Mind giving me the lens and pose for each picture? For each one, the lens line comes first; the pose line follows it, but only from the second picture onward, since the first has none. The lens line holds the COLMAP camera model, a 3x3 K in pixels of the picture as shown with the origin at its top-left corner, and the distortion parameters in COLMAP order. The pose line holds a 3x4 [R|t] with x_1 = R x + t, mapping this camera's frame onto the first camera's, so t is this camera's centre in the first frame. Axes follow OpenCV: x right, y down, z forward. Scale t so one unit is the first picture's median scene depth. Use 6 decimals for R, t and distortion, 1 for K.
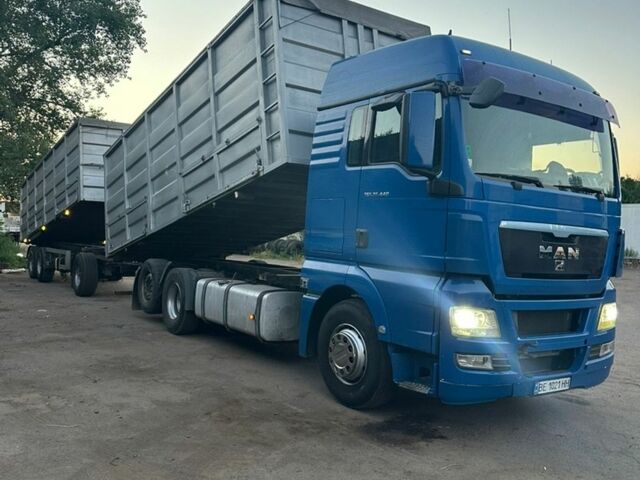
lens RADIAL K [[569.8, 0, 320.0], [0, 569.8, 240.0], [0, 0, 1]] dist [0.138079, -0.223818]
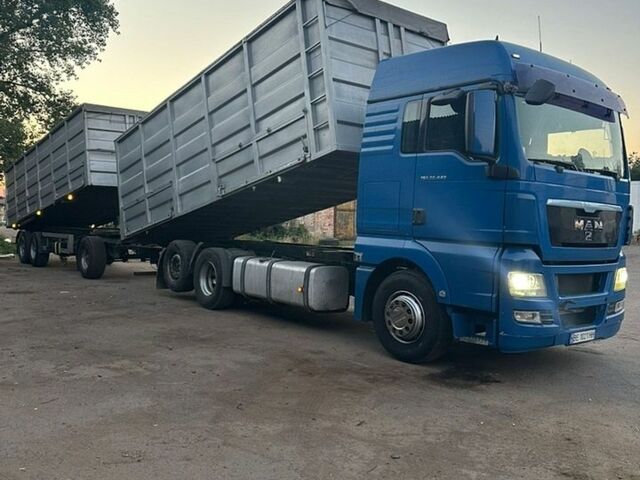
lens RADIAL K [[569.8, 0, 320.0], [0, 569.8, 240.0], [0, 0, 1]] dist [0.138079, -0.223818]
pose [[0.996558, -0.017612, 0.081007, -0.176970], [0.015090, 0.999385, 0.031641, 0.004217], [-0.081515, -0.030310, 0.996211, -0.109608]]
